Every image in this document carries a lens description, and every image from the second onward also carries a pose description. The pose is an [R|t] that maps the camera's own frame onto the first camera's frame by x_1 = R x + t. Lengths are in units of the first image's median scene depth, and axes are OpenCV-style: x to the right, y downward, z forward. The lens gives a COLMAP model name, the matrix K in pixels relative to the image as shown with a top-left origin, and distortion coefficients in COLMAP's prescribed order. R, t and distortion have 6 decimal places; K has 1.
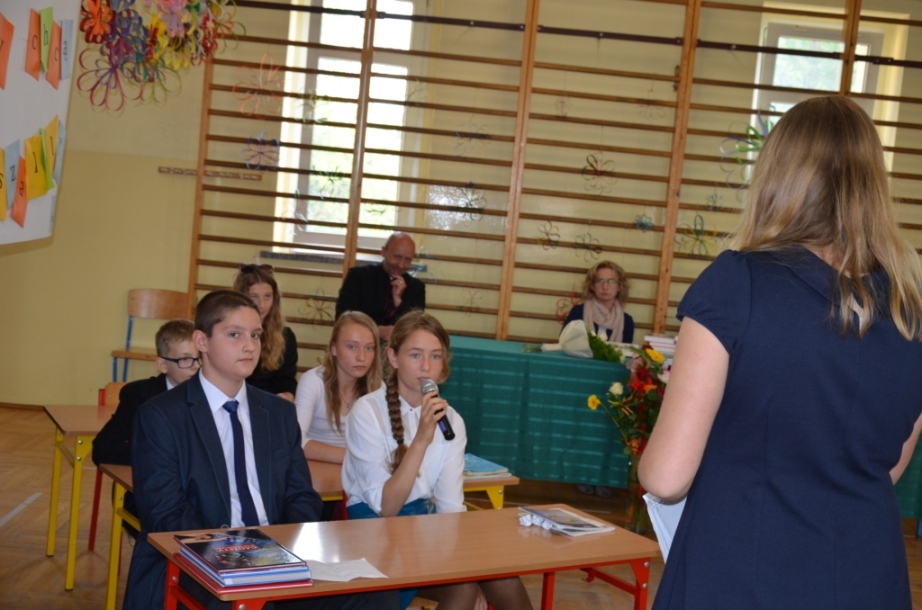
lens RADIAL K [[1355.7, 0, 461.1], [0, 1355.7, 306.3], [0, 0, 1]] dist [-0.019336, 0.000000]
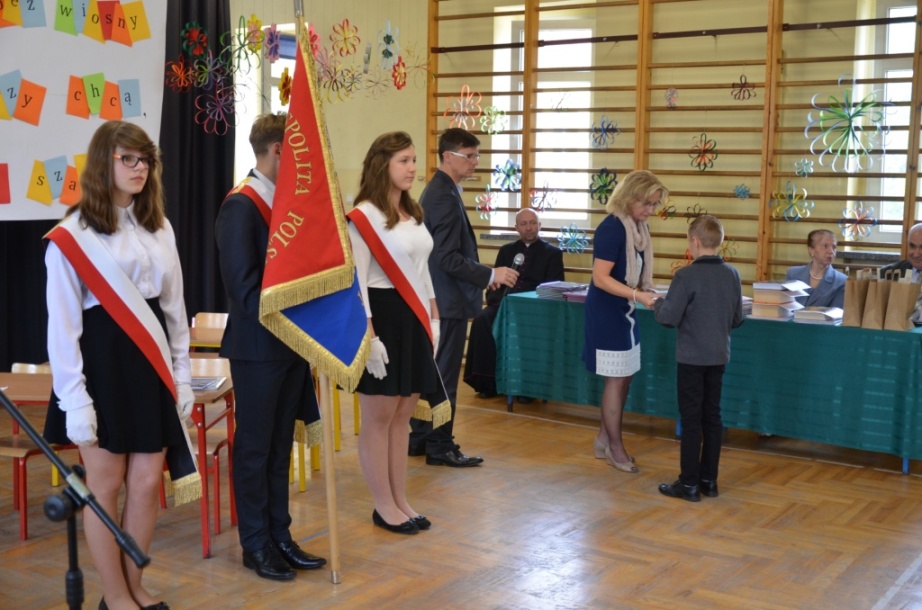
lens RADIAL K [[1180.3, 0, 467.5], [0, 1180.3, 303.4], [0, 0, 1]] dist [-0.008401, 0.000000]
pose [[0.816239, -0.017006, -0.577464, 0.516168], [0.015177, 0.999853, -0.007992, 0.036982], [0.577515, -0.002241, 0.816377, 0.052541]]
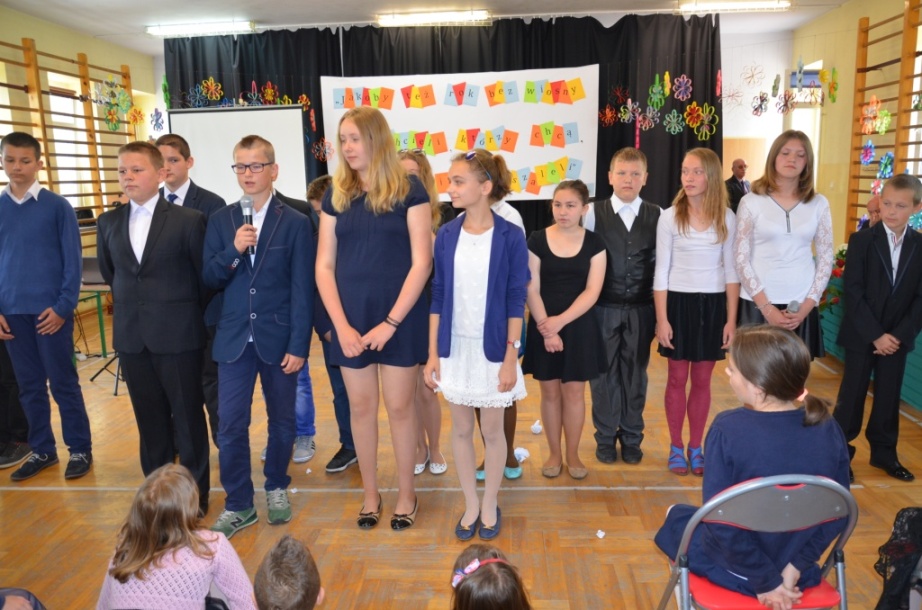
lens RADIAL K [[724.4, 0, 460.2], [0, 724.4, 303.4], [0, 0, 1]] dist [-0.035530, 0.011984]
pose [[-0.093060, 0.084711, -0.992050, 0.808641], [-0.058305, 0.994201, 0.090364, 0.023398], [0.993952, 0.066251, -0.087581, 0.568407]]
